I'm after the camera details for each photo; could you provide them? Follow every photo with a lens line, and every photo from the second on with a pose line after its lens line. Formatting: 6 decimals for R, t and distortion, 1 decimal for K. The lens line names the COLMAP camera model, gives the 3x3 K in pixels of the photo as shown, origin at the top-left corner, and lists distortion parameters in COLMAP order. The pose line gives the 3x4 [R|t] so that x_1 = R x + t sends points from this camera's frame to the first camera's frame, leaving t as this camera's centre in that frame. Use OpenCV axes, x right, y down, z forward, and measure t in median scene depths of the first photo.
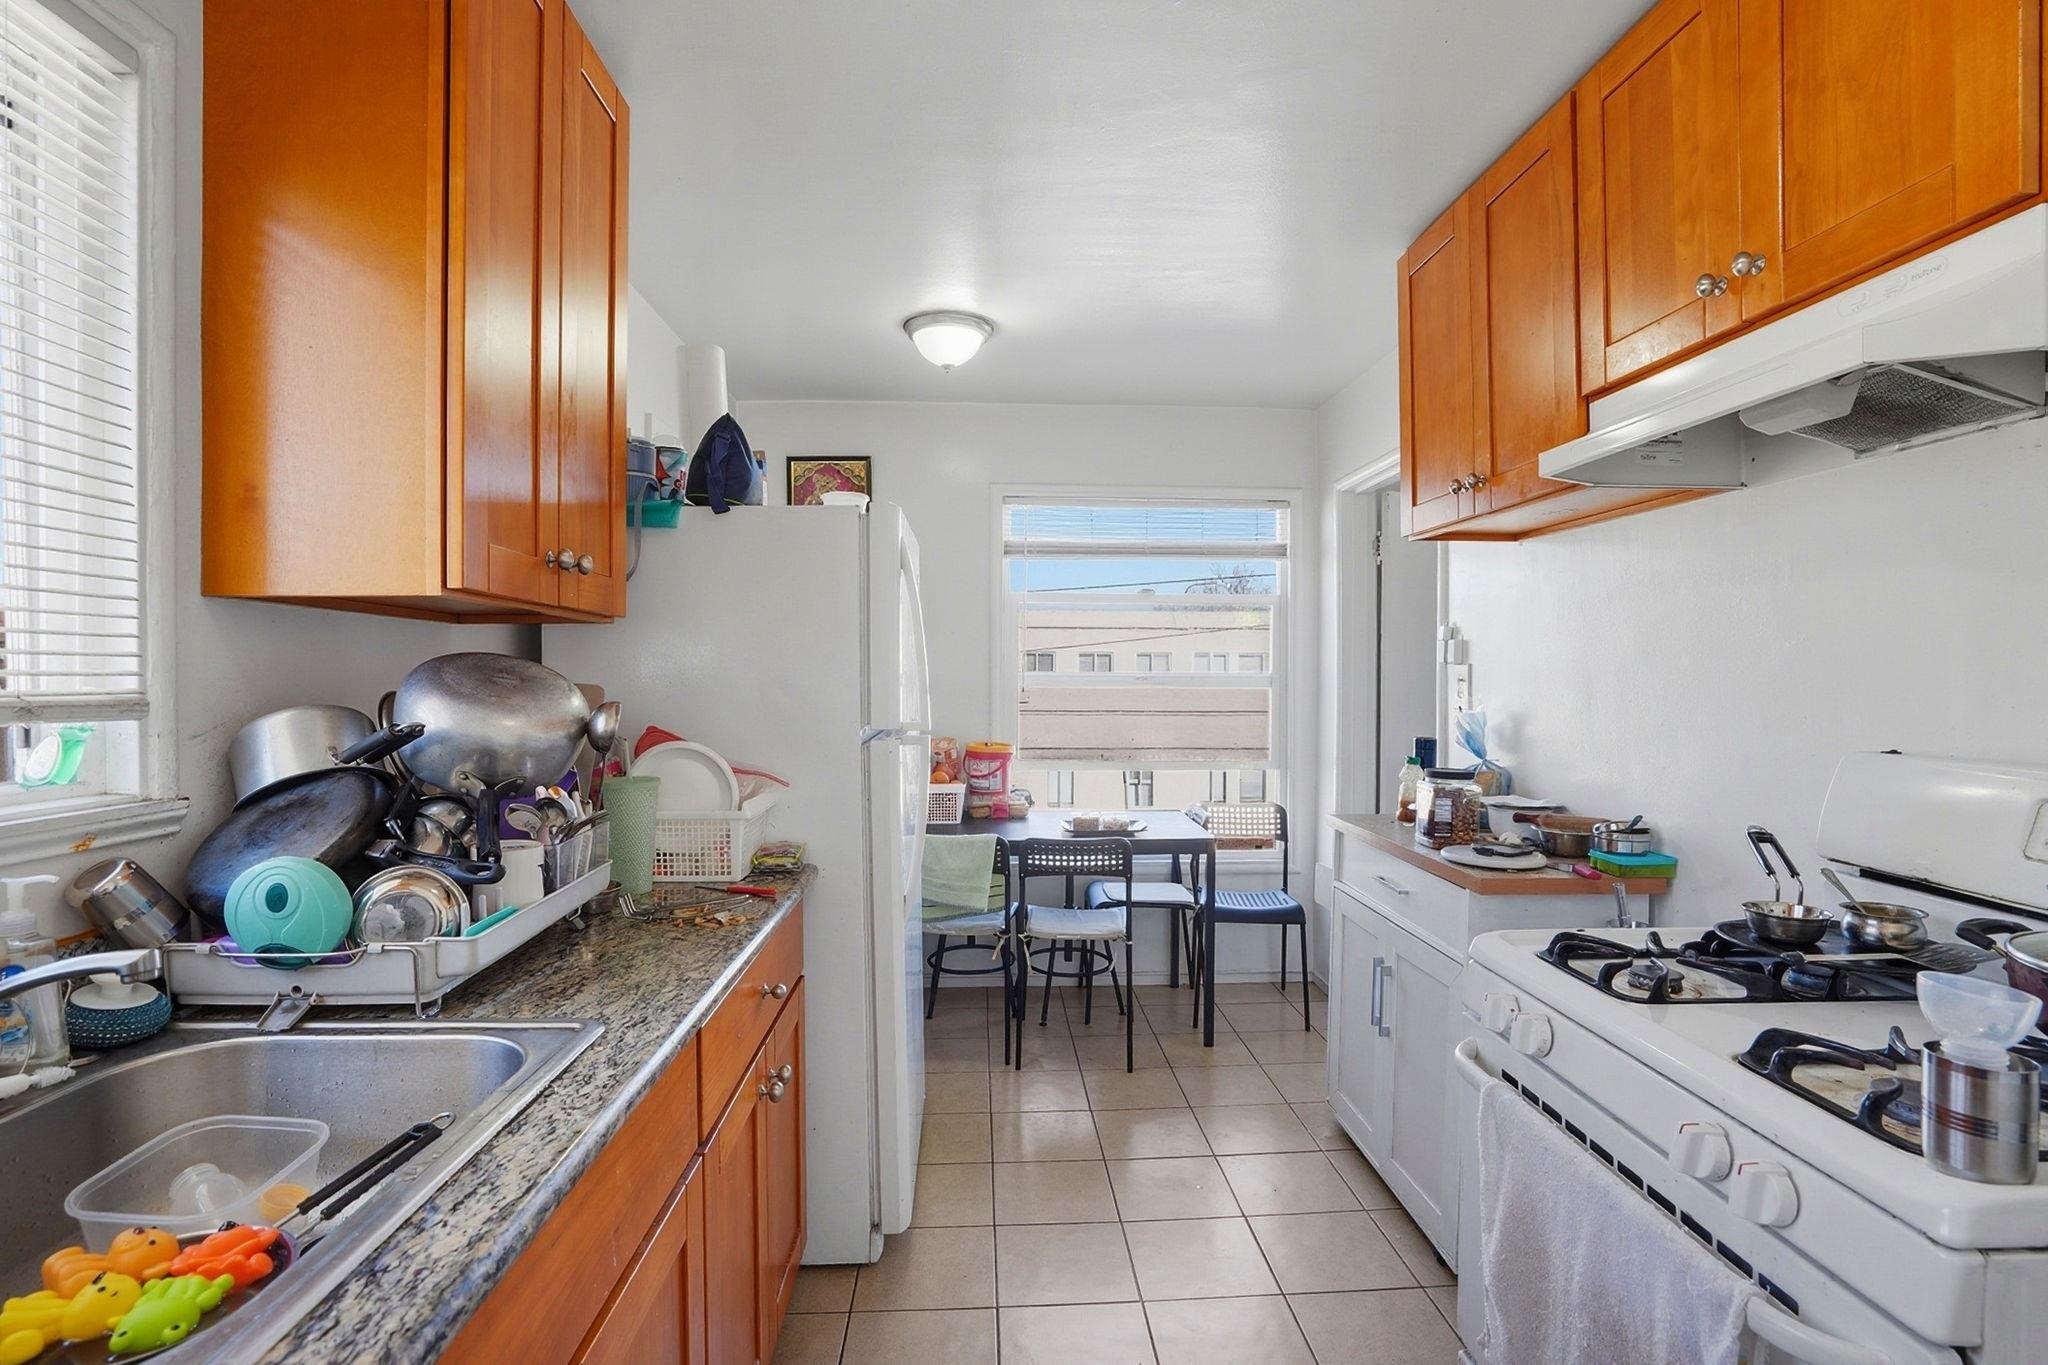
lens RADIAL K [[982.4, 0, 1021.4], [0, 982.4, 670.8], [0, 0, 1]] dist [-0.004493, -0.000572]
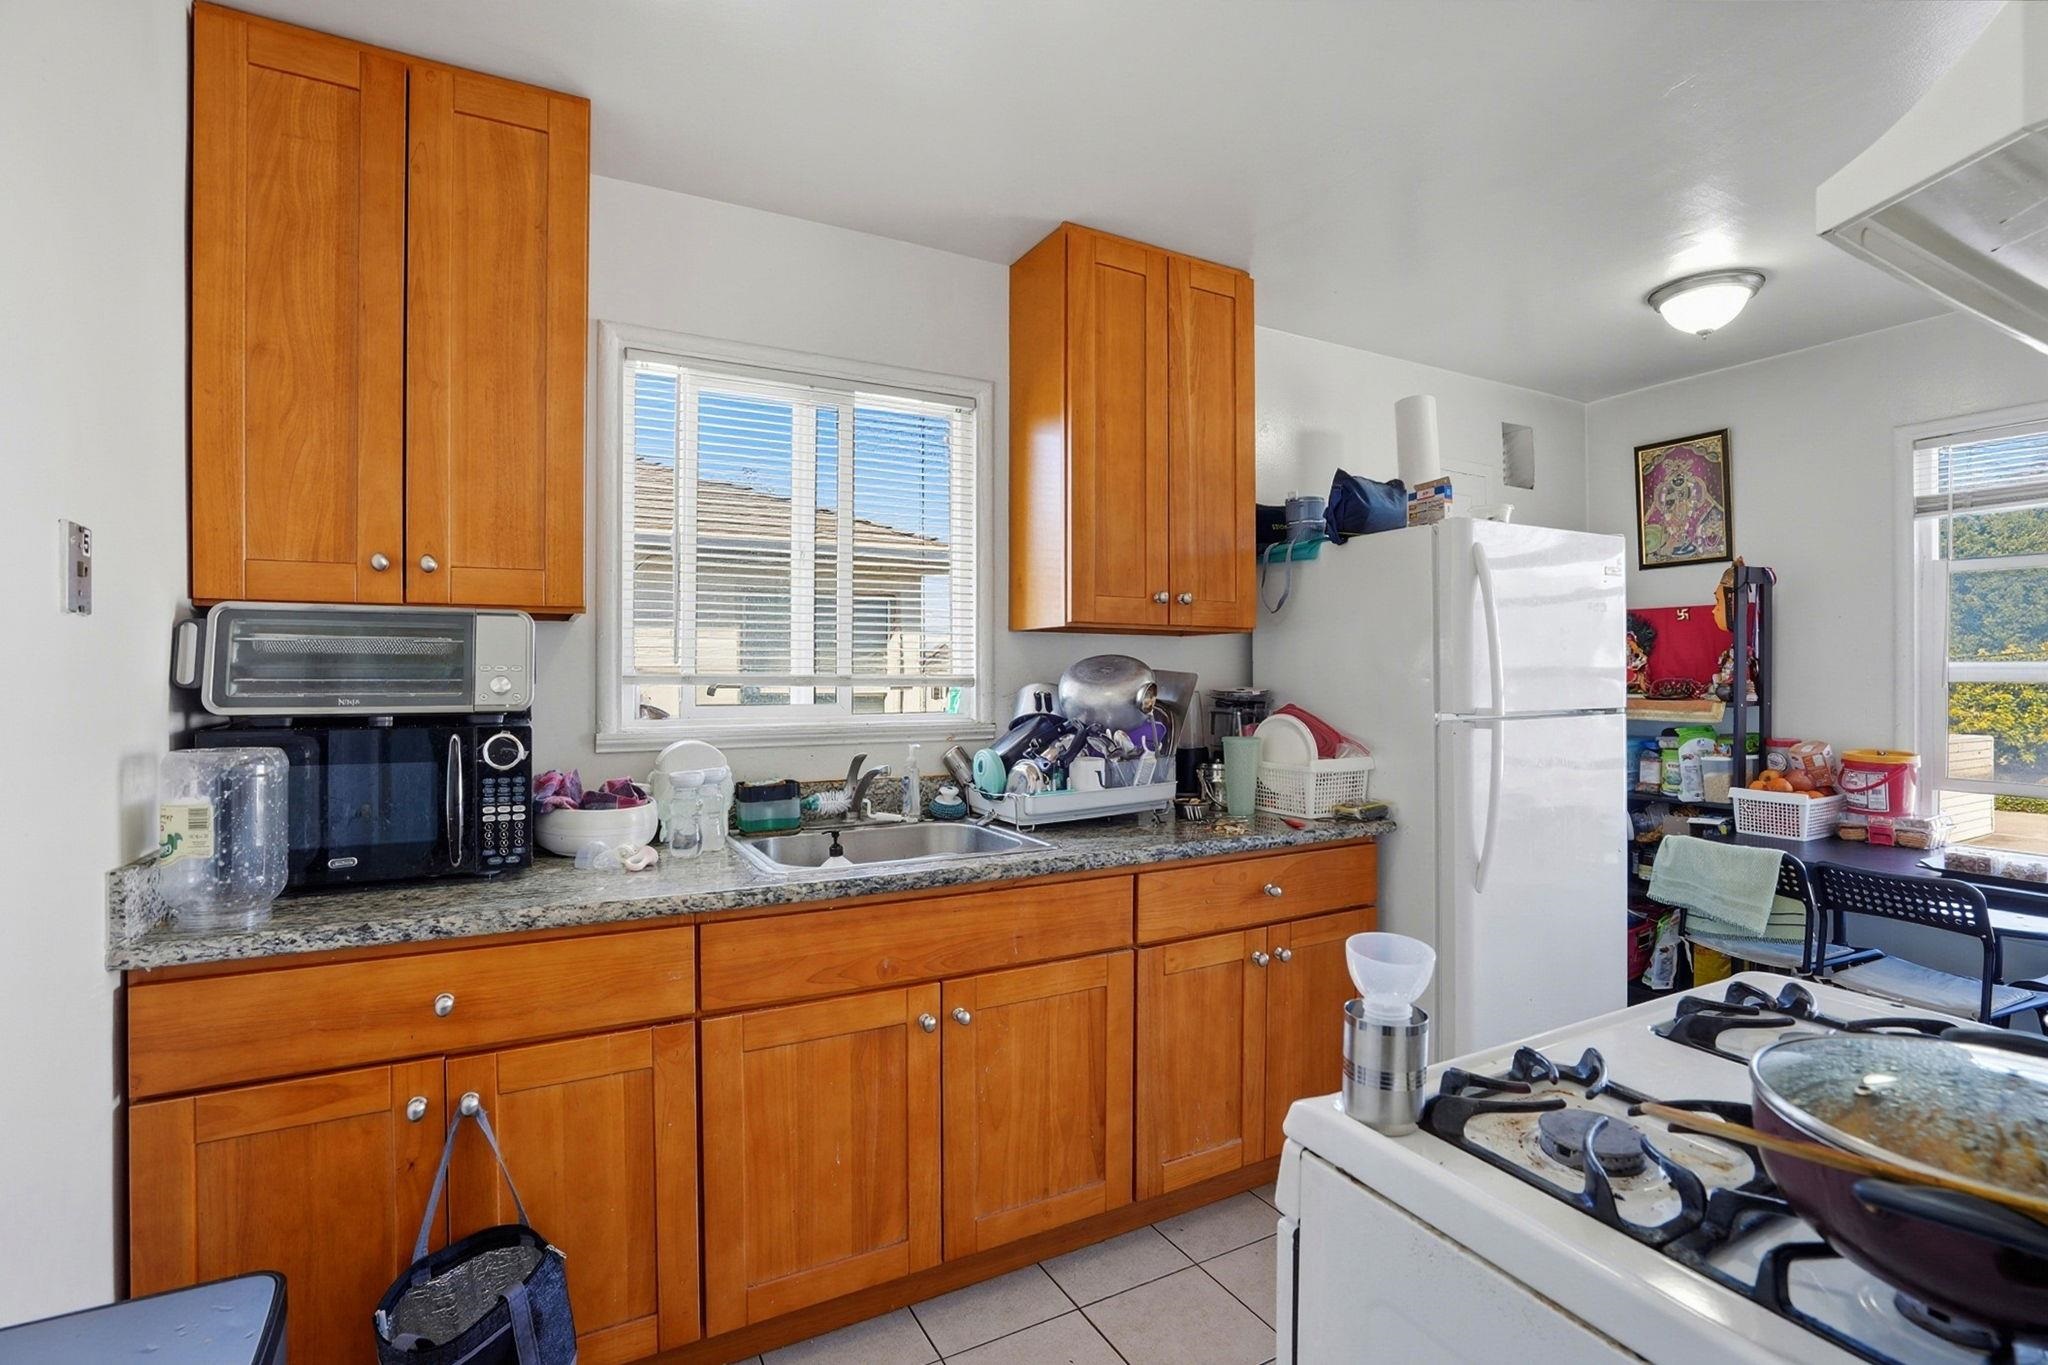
lens RADIAL K [[951.4, 0, 1025.1], [0, 951.4, 677.1], [0, 0, 1]] dist [-0.040645, 0.001718]
pose [[0.431318, 0.005209, -0.902185, 0.437188], [0.005785, 0.999947, 0.008539, 0.002118], [0.902181, -0.008903, 0.431265, 0.049743]]
